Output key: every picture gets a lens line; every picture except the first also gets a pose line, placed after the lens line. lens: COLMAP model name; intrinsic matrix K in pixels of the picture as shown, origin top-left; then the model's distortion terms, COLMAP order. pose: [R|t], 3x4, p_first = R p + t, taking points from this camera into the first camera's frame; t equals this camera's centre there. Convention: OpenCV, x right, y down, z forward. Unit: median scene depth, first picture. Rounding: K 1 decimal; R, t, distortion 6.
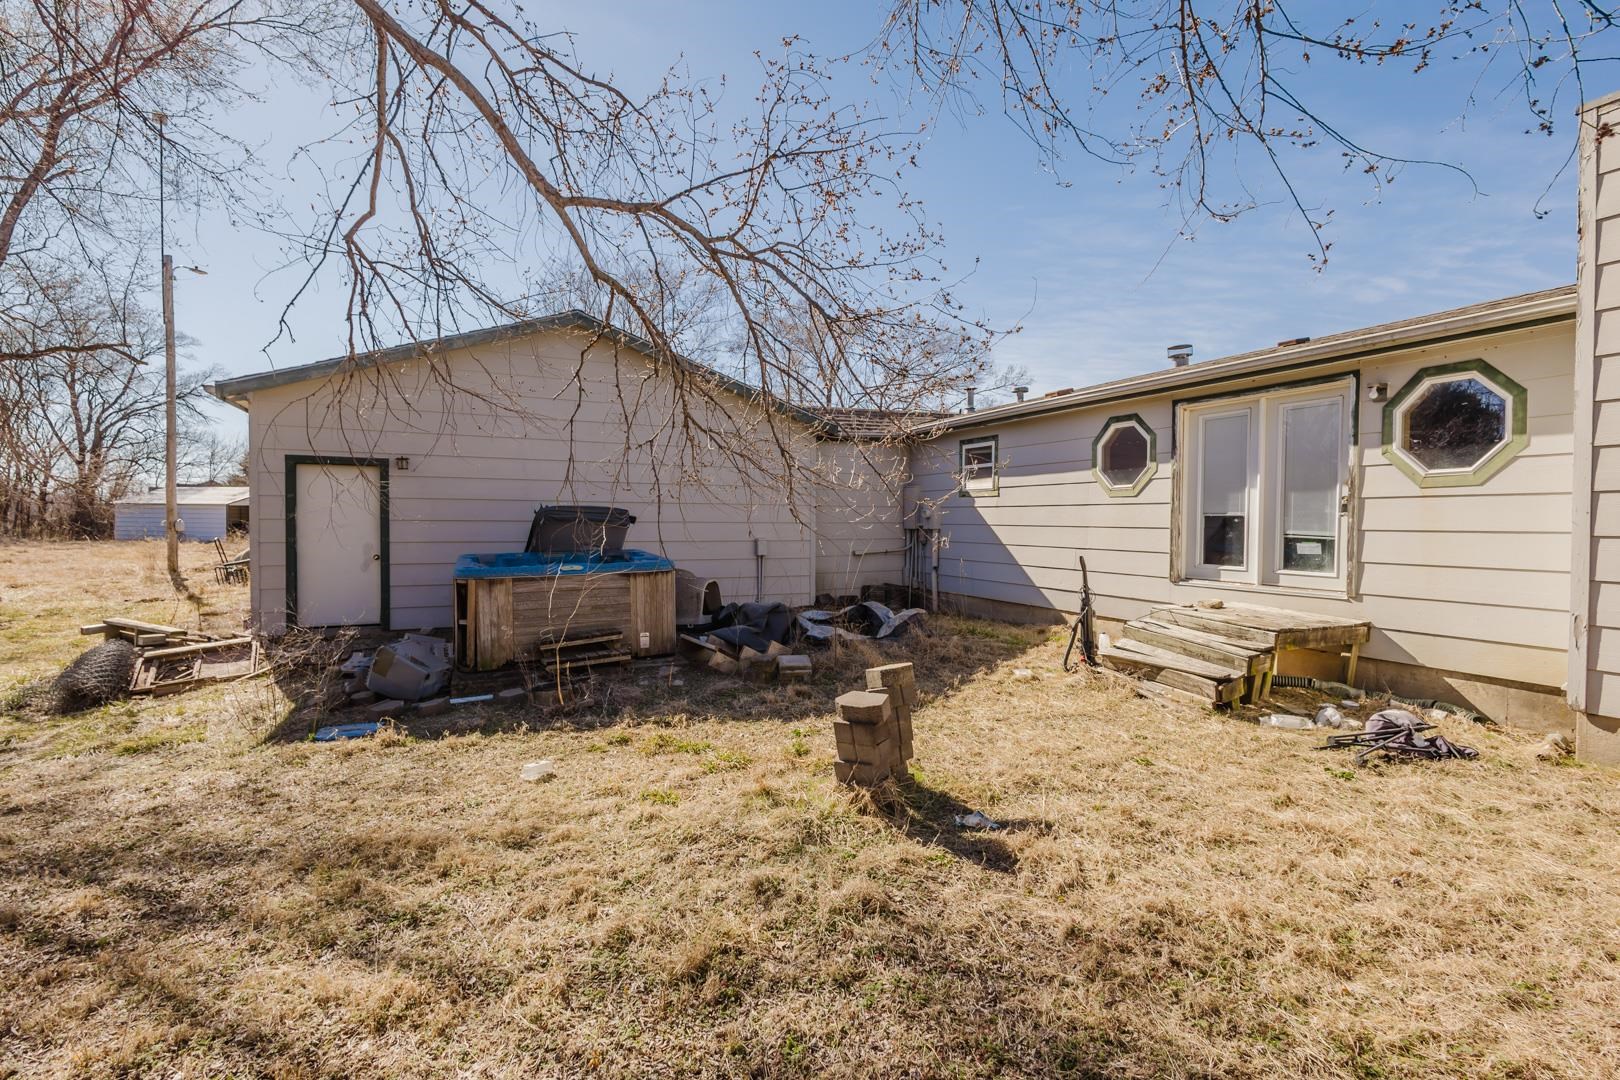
lens RADIAL K [[745.9, 0, 805.1], [0, 745.9, 539.2], [0, 0, 1]] dist [0.002657, 0.000315]
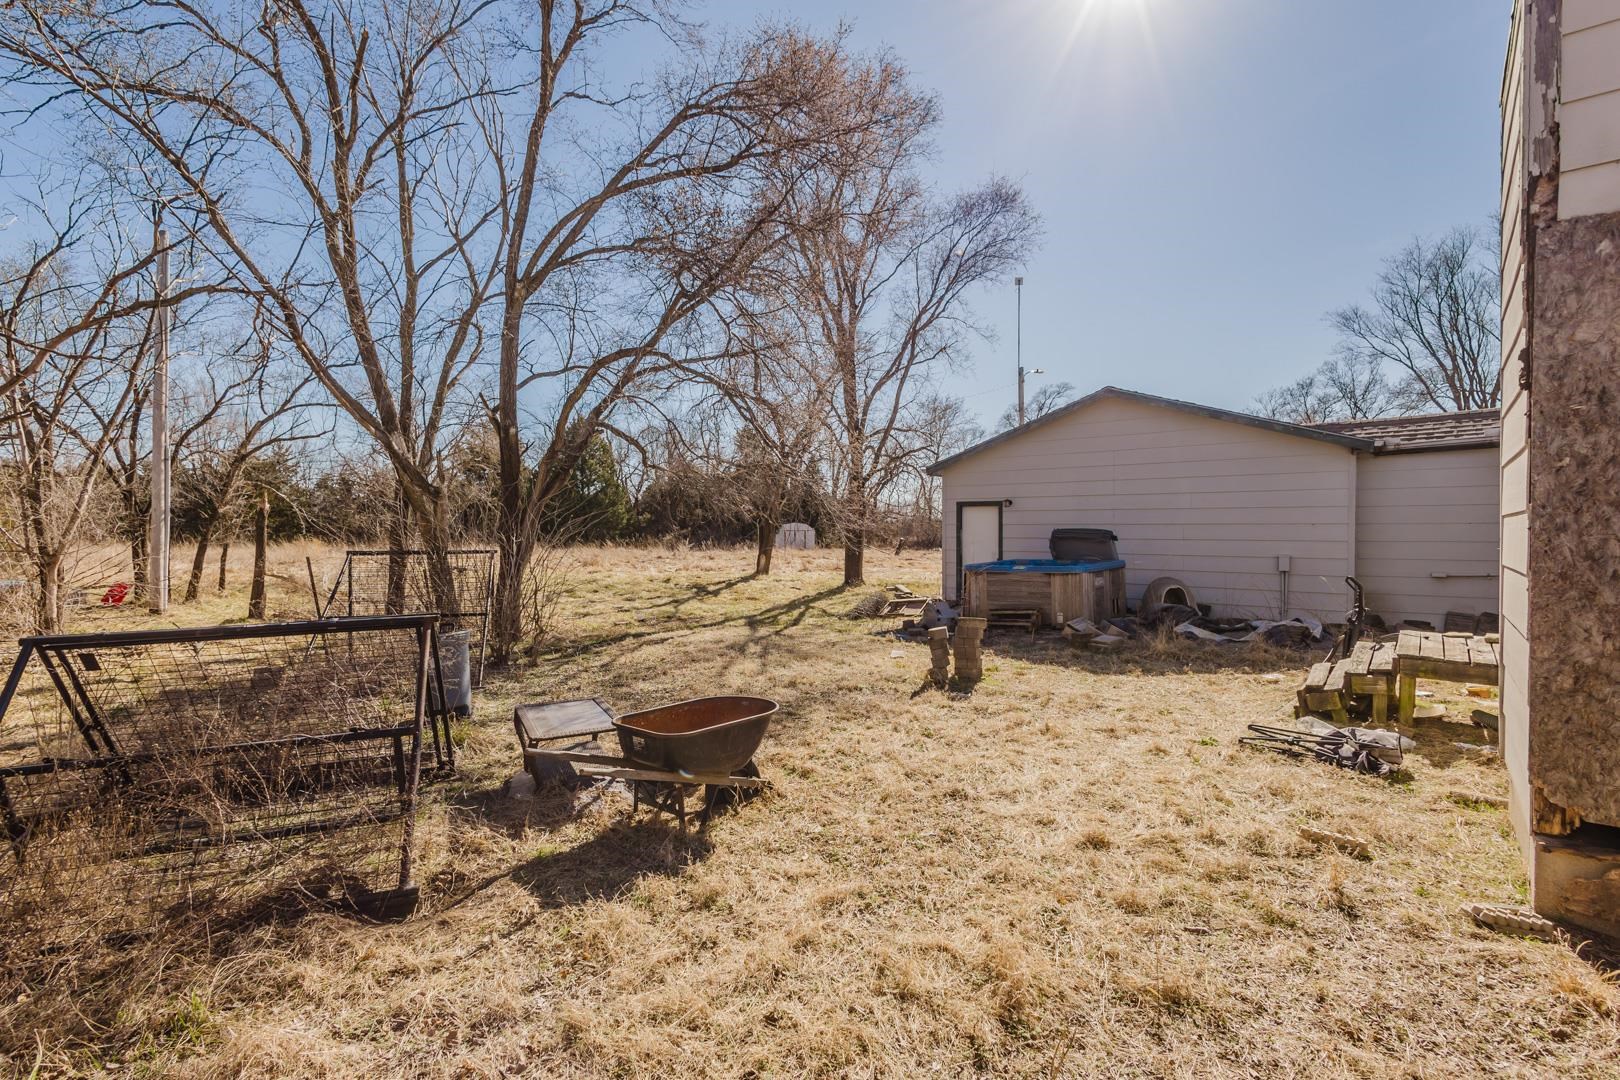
lens RADIAL K [[745.9, 0, 811.5], [0, 745.9, 541.3], [0, 0, 1]] dist [0.002657, 0.000315]
pose [[0.414775, 0.009422, -0.909875, 0.716079], [-0.024835, 0.999691, -0.000969, -0.004698], [0.909585, 0.022998, 0.414881, -0.067881]]
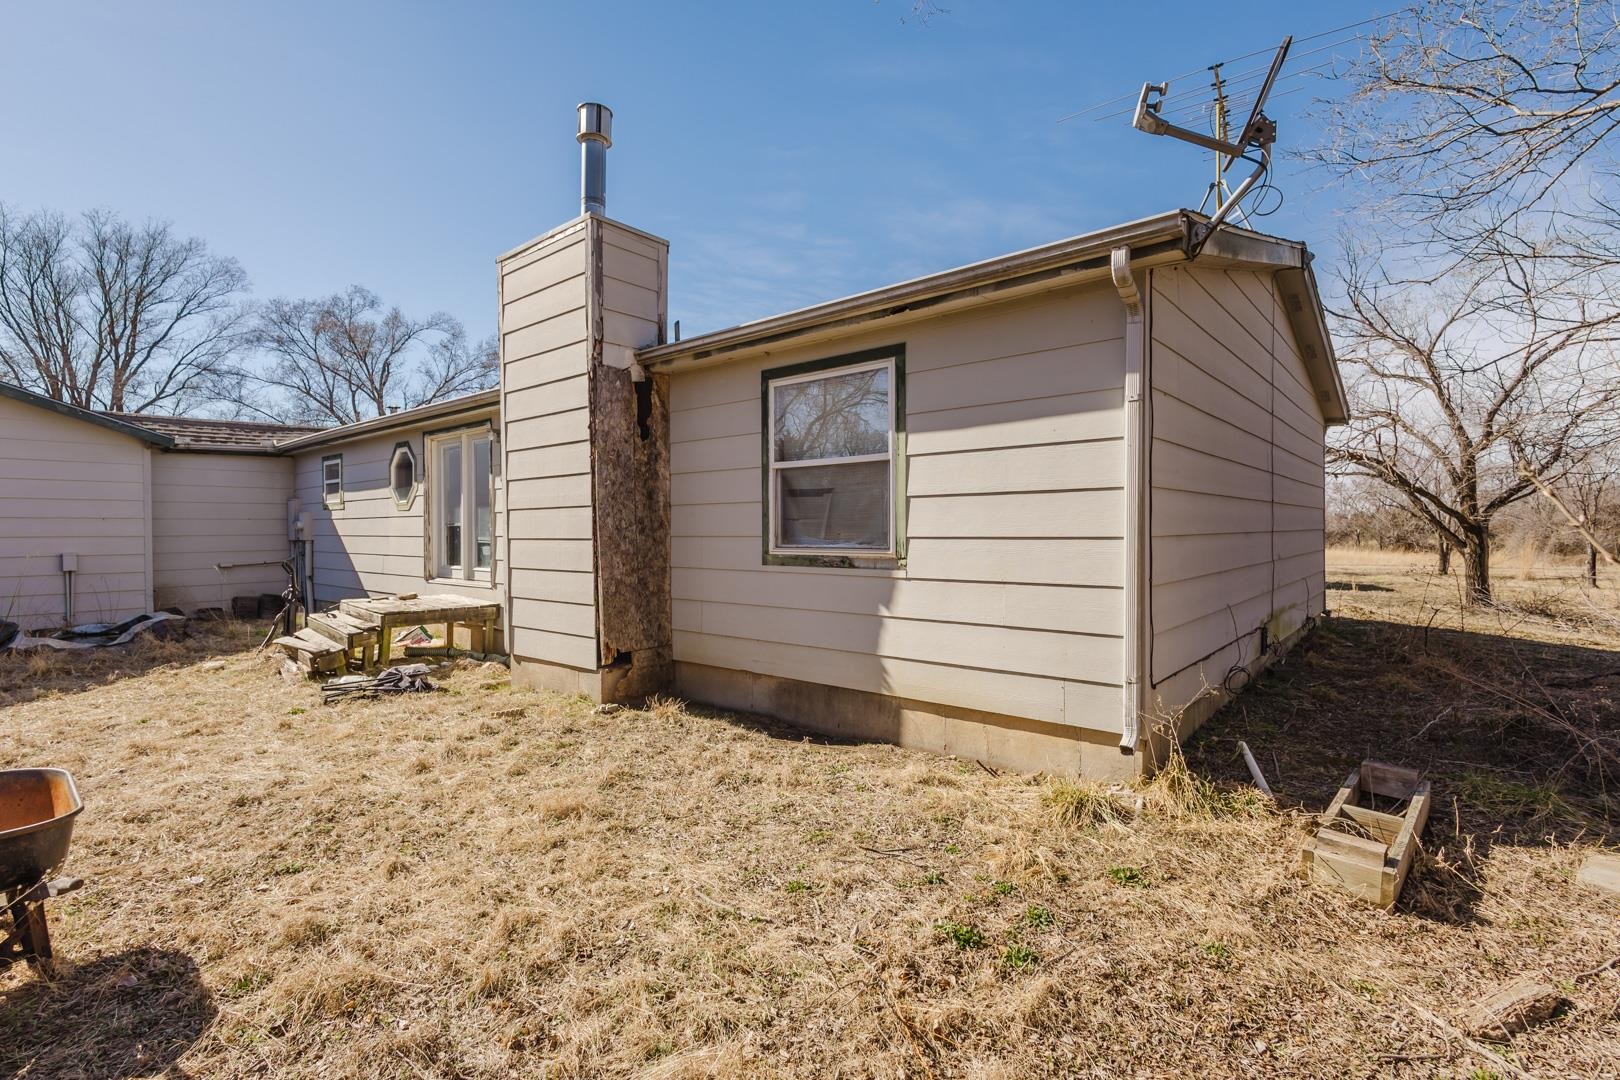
lens RADIAL K [[745.9, 0, 809.4], [0, 745.9, 533.6], [0, 0, 1]] dist [0.002657, 0.000315]
pose [[0.913501, -0.013869, 0.406600, 0.466573], [0.022238, 0.999627, -0.015864, 0.011377], [-0.406228, 0.023534, 0.913469, -0.301917]]
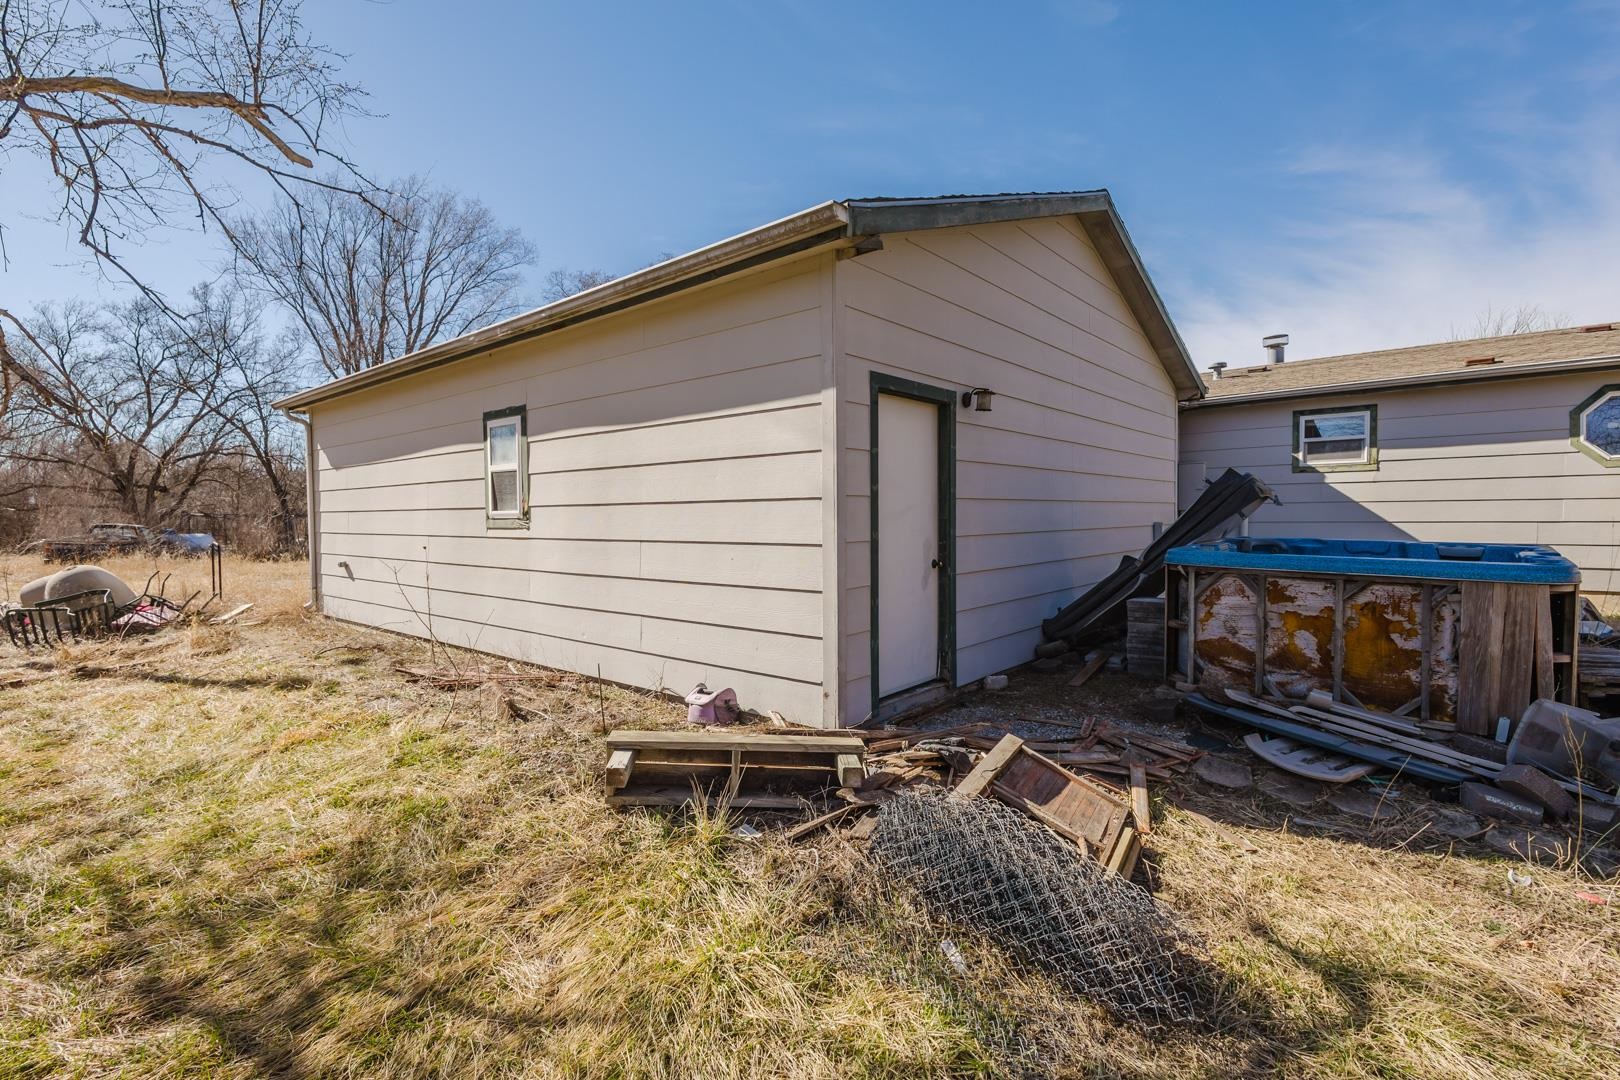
lens RADIAL K [[746.7, 0, 811.9], [0, 746.7, 540.9], [0, 0, 1]] dist [-0.002890, -0.000327]
pose [[0.908187, -0.032244, 0.417322, -0.817739], [0.030951, 0.999472, 0.009867, -0.001009], [-0.417420, 0.003955, 0.908705, 0.479657]]
